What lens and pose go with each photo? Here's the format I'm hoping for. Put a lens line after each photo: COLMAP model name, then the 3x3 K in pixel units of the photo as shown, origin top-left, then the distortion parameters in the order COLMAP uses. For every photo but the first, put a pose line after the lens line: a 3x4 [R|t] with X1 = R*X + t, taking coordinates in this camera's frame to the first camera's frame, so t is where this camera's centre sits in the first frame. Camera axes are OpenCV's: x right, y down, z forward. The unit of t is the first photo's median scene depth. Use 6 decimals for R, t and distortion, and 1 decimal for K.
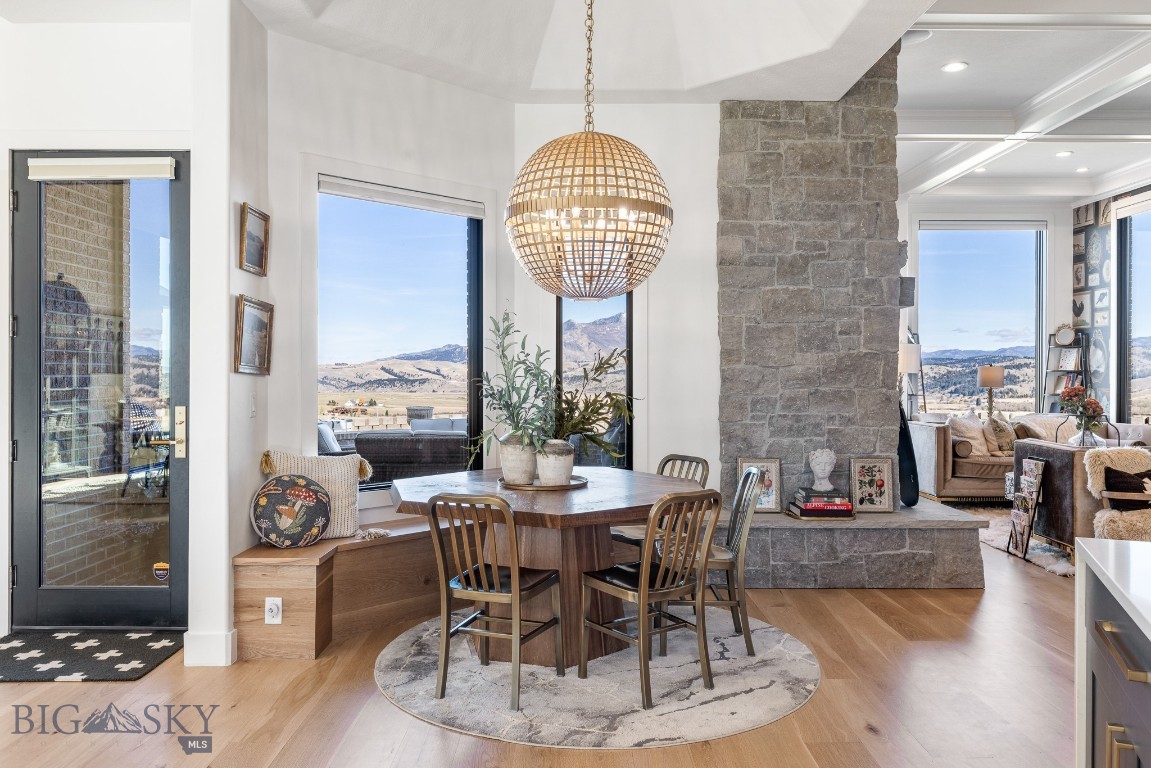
lens RADIAL K [[861.4, 0, 575.1], [0, 861.4, 372.9], [0, 0, 1]] dist [0.002103, -0.000141]
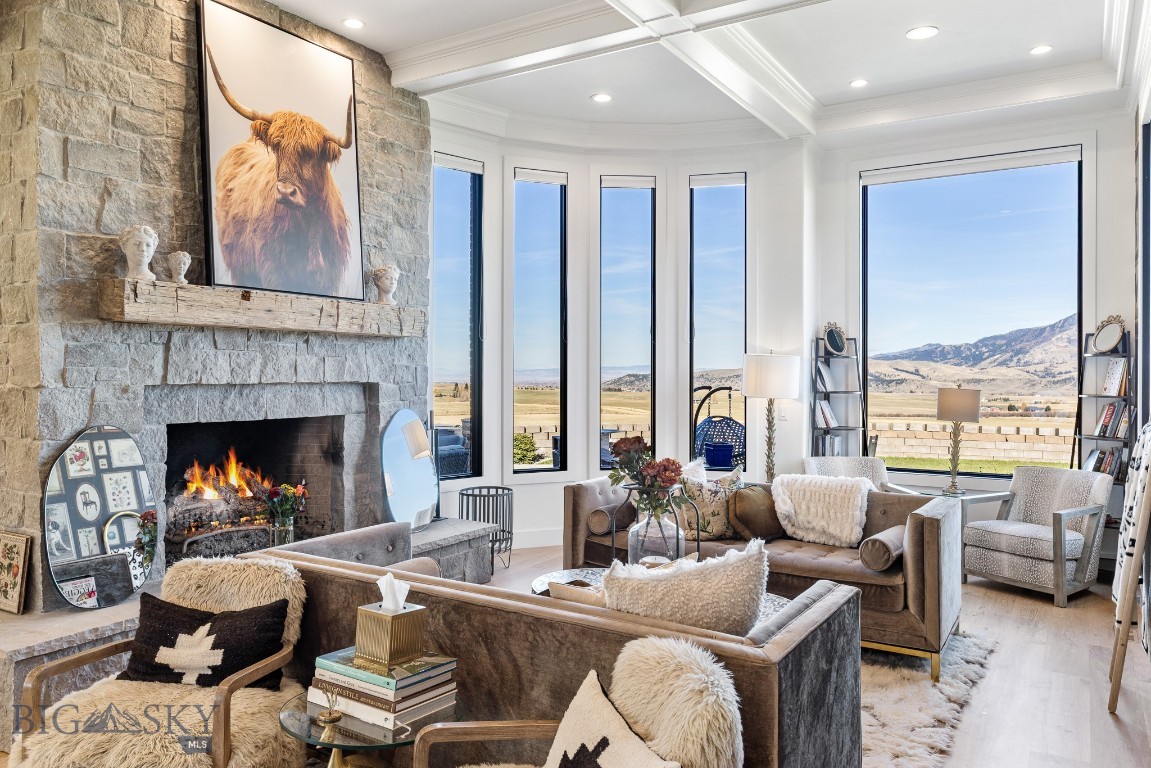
lens RADIAL K [[824.0, 0, 565.6], [0, 824.0, 369.4], [0, 0, 1]] dist [0.000638, 0.003659]
pose [[0.845599, -0.002558, -0.533812, 1.103525], [0.000176, 0.999990, -0.004513, -0.036259], [0.533818, 0.003722, 0.845591, 0.659534]]
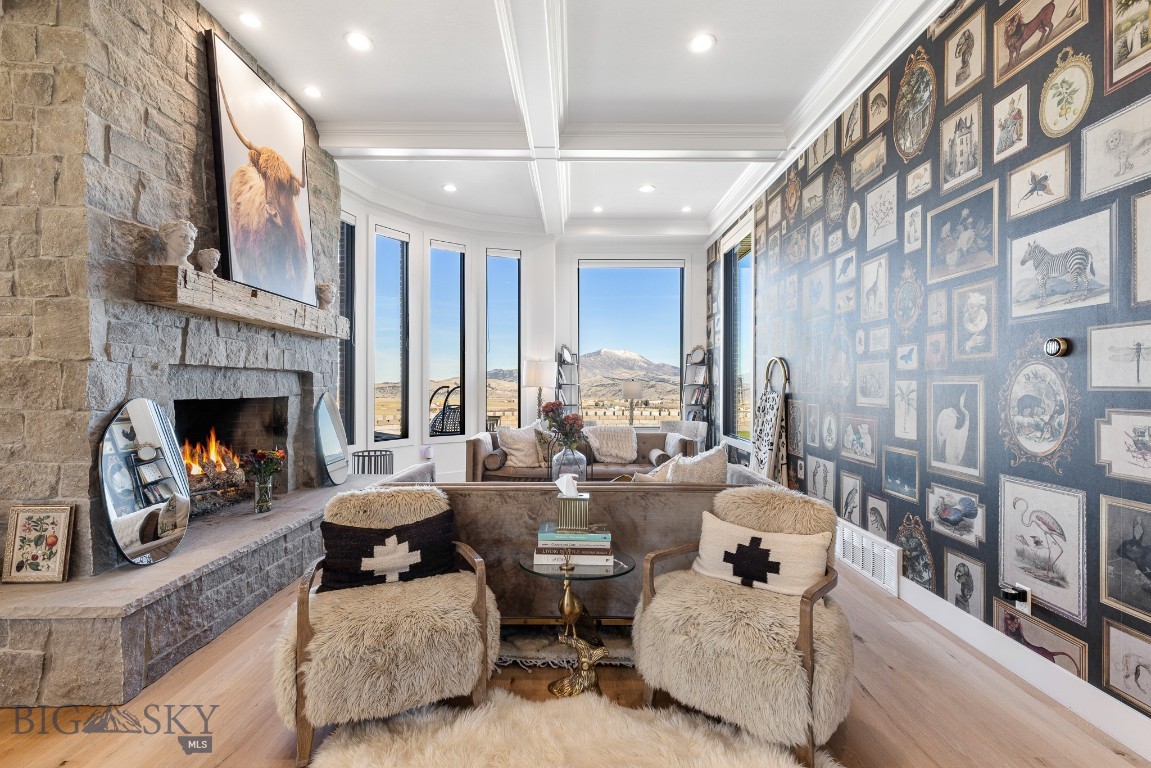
lens RADIAL K [[523.6, 0, 577.1], [0, 523.6, 384.0], [0, 0, 1]] dist [0.008034, -0.000241]
pose [[0.999990, -0.001164, 0.004311, 0.791053], [0.001180, 0.999993, -0.003662, -0.001833], [-0.004306, 0.003667, 0.999984, 0.550148]]
